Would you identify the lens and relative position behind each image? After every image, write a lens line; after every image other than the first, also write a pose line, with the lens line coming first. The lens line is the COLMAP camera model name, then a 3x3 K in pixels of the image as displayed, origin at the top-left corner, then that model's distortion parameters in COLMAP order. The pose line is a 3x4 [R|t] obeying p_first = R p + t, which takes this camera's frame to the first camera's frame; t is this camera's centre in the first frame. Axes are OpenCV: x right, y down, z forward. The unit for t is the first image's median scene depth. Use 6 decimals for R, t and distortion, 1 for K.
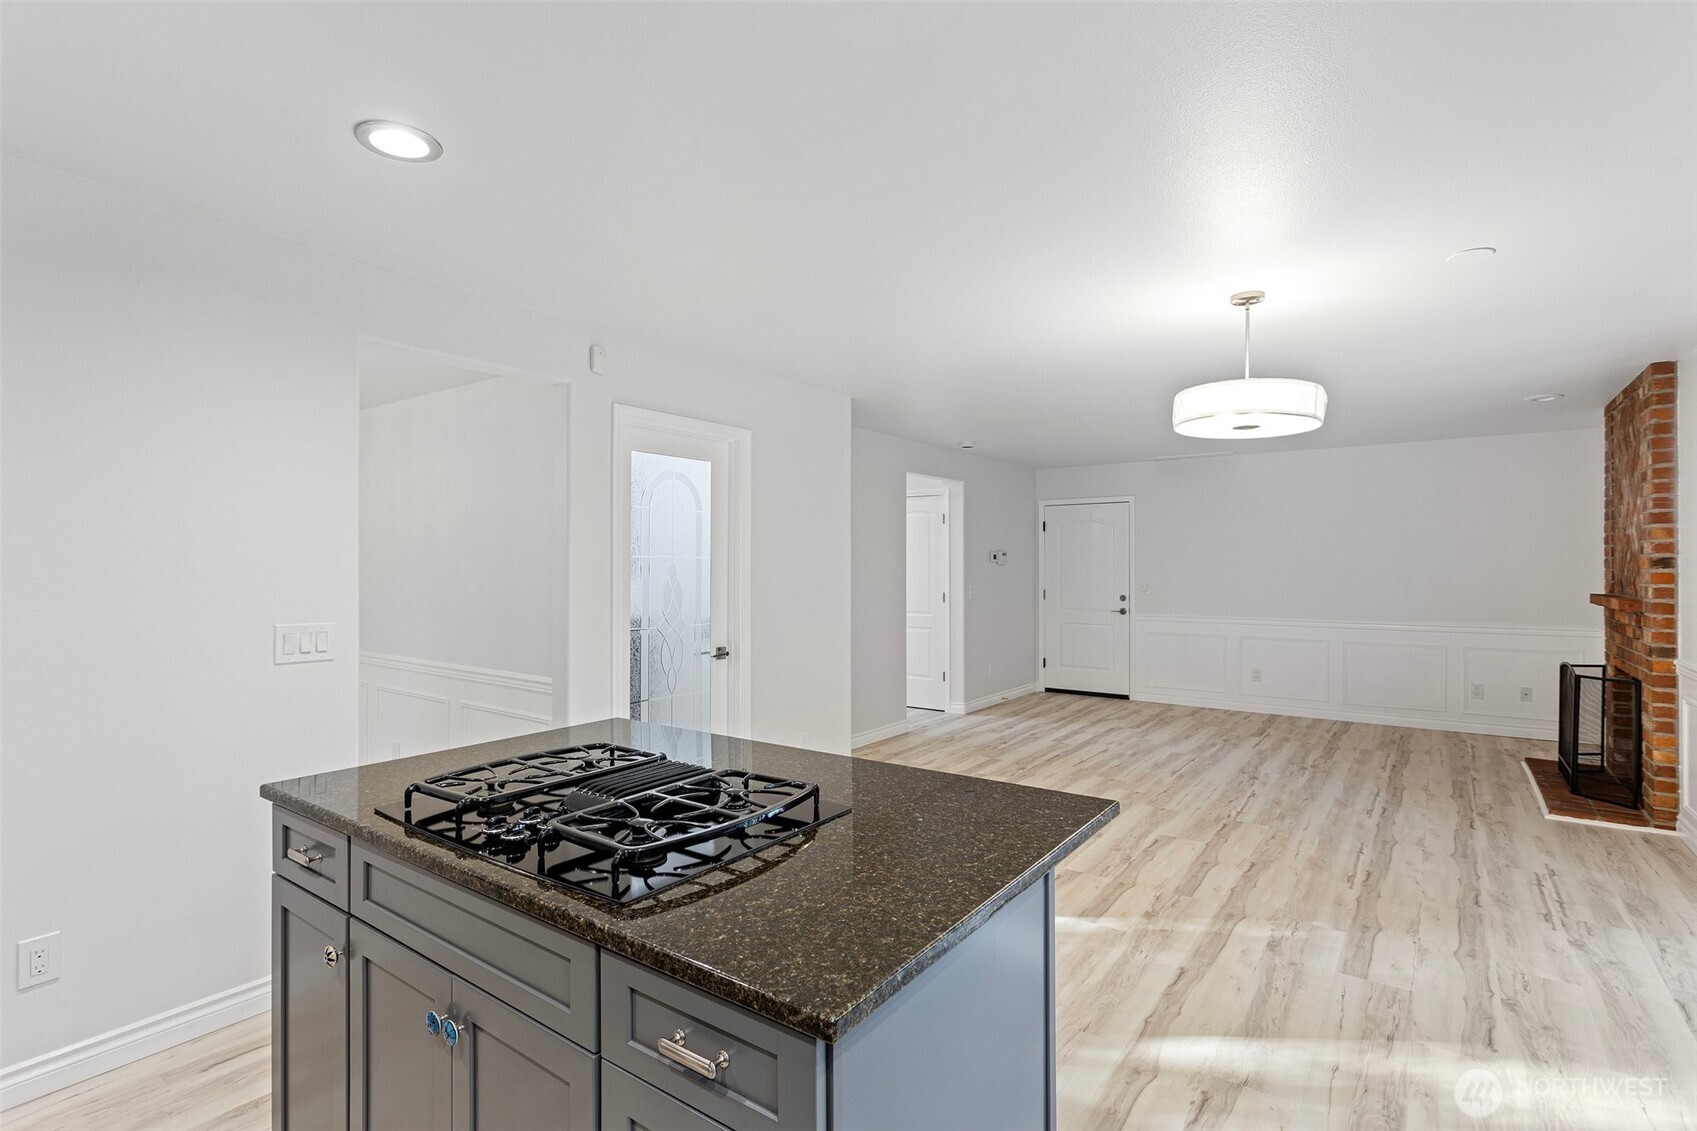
lens RADIAL K [[815.7, 0, 848.5], [0, 815.7, 565.5], [0, 0, 1]] dist [0.002322, -0.000135]
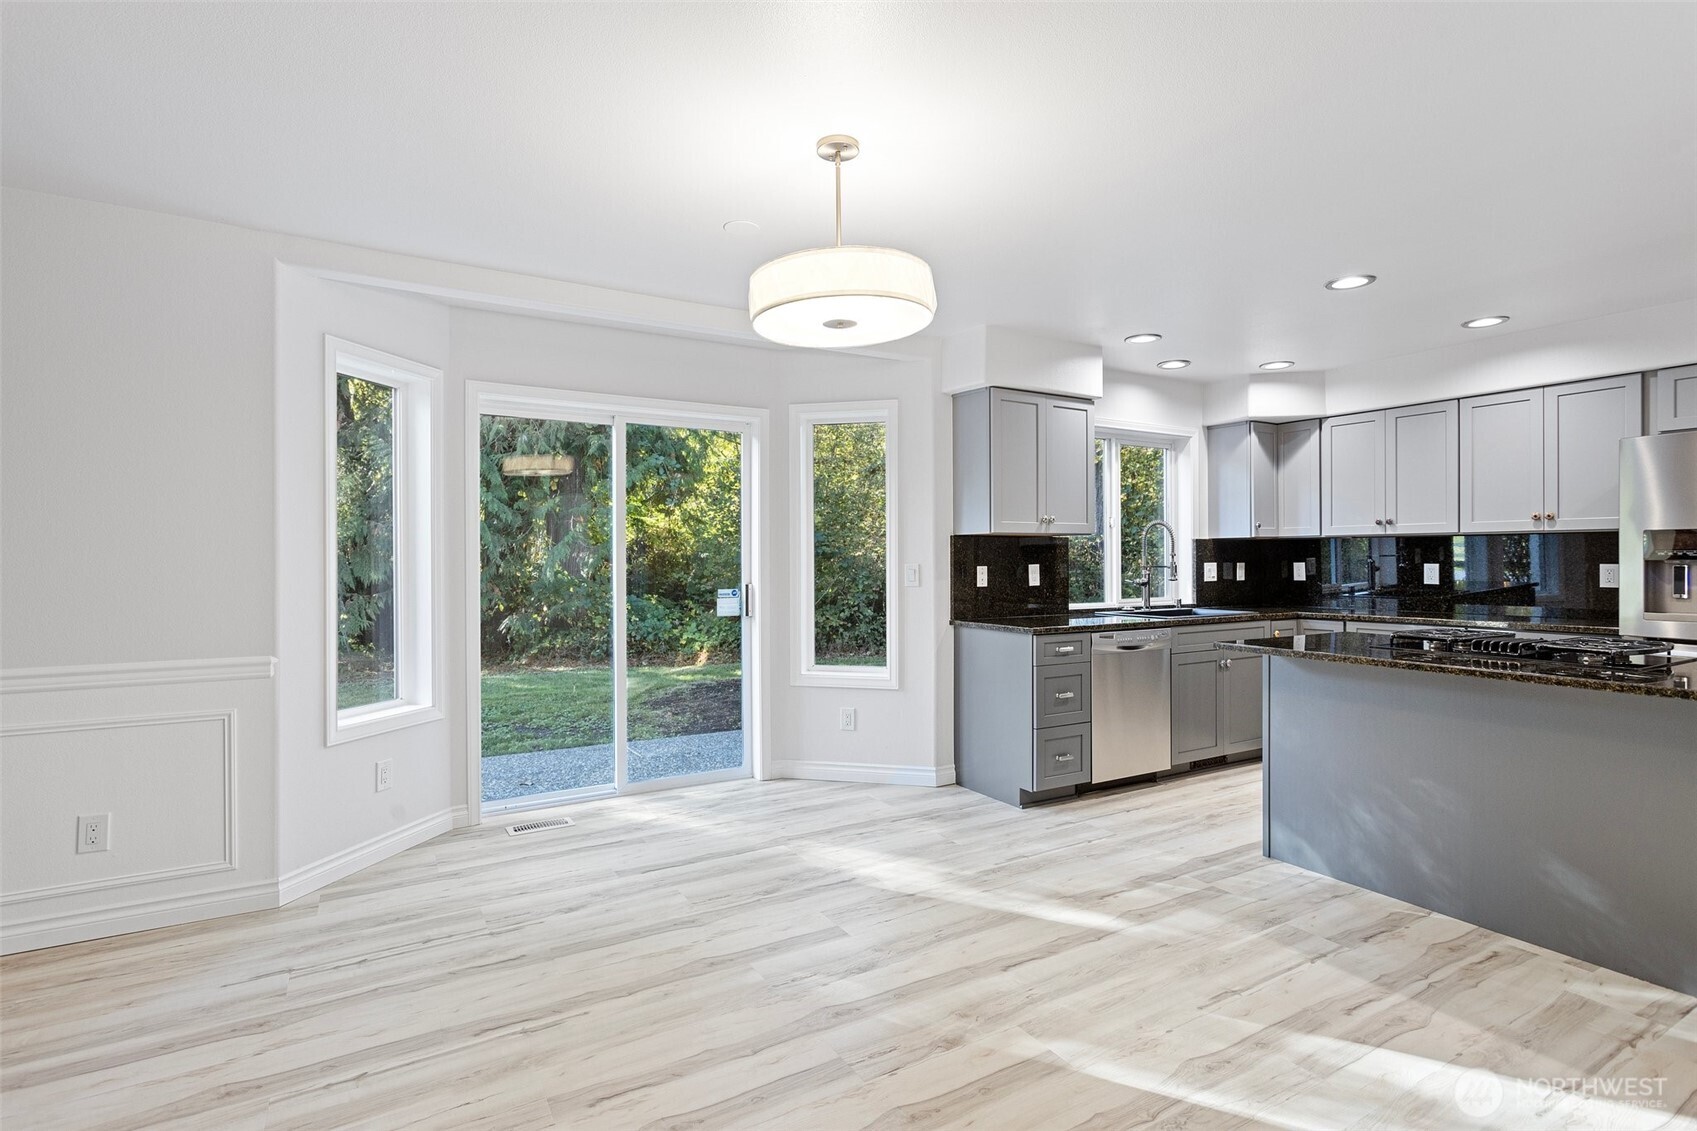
lens RADIAL K [[815.7, 0, 848.5], [0, 815.7, 565.5], [0, 0, 1]] dist [0.002322, -0.000135]
pose [[-0.919009, -0.000634, 0.394235, 0.138361], [0.002653, 0.999966, 0.007793, 0.031259], [-0.394227, 0.008208, -0.918977, 1.201976]]
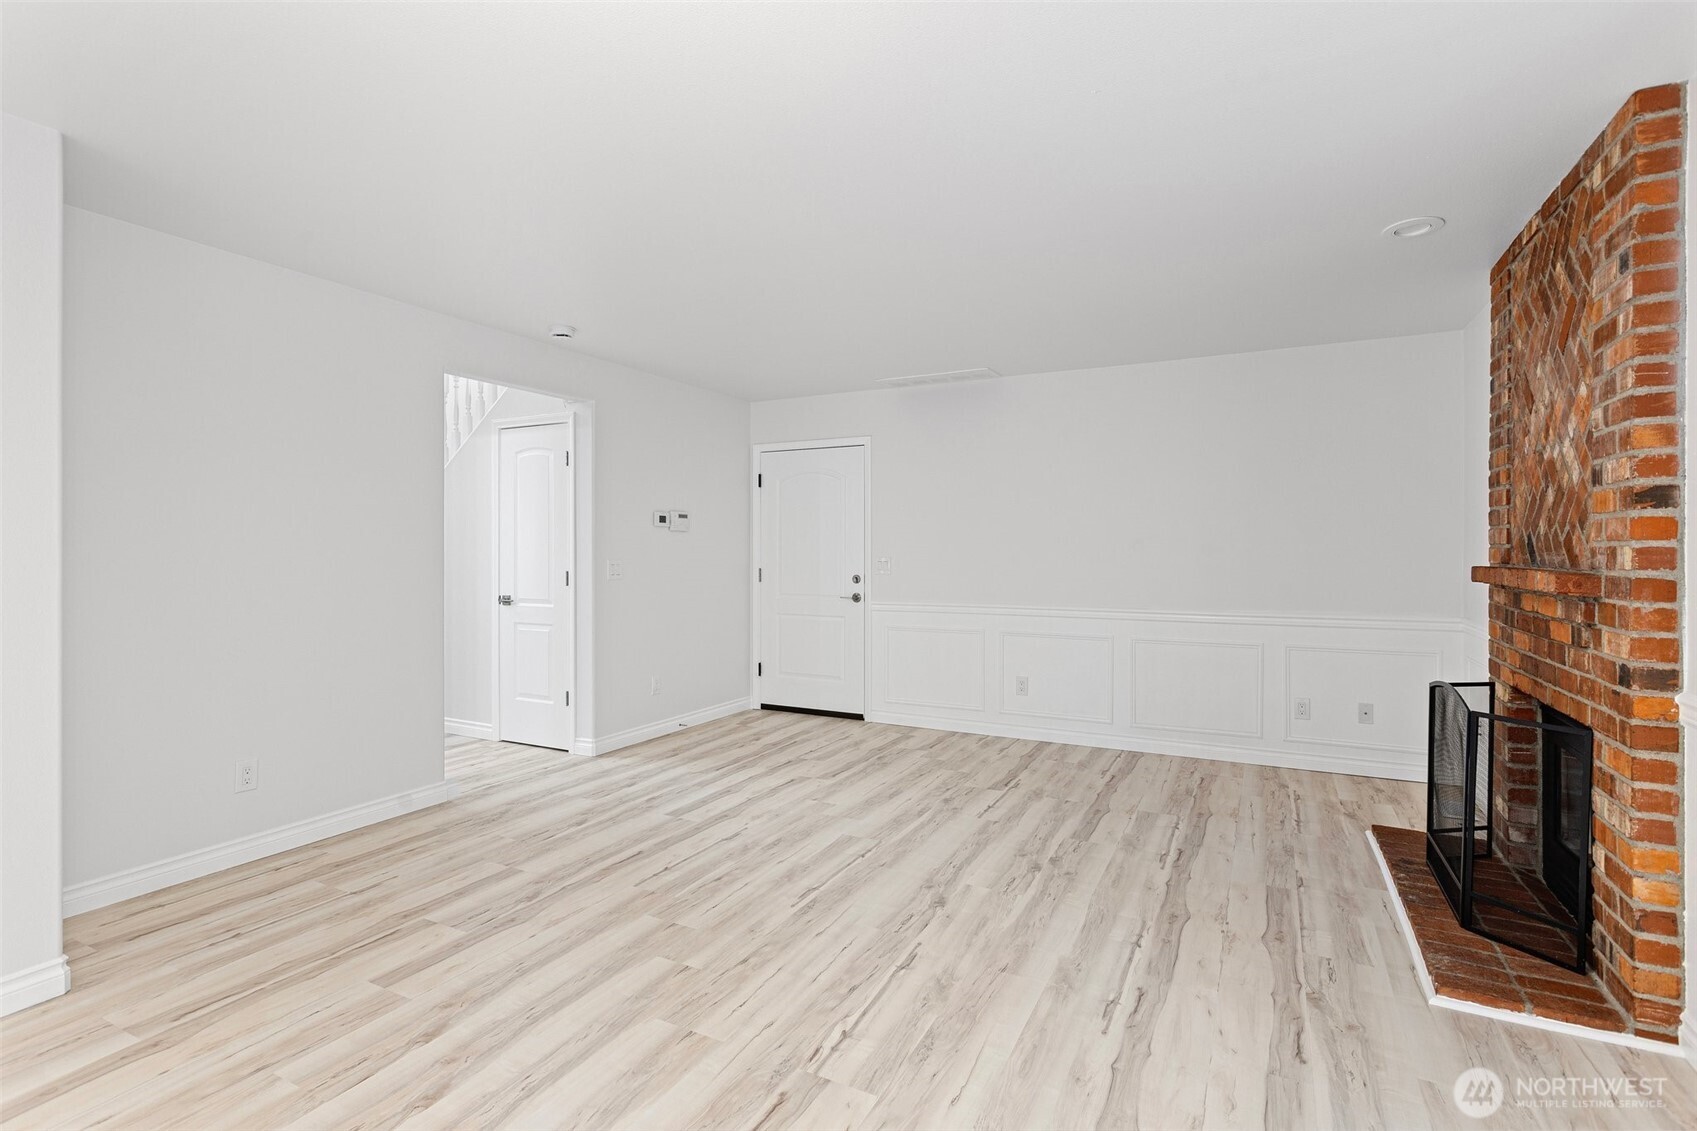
lens RADIAL K [[802.4, 0, 854.0], [0, 802.4, 554.9], [0, 0, 1]] dist [0.000366, 0.001000]
pose [[0.988337, 0.001143, 0.152280, 0.431211], [-0.001851, 0.999988, 0.004511, 0.029262], [-0.152273, -0.004740, 0.988327, 0.573724]]
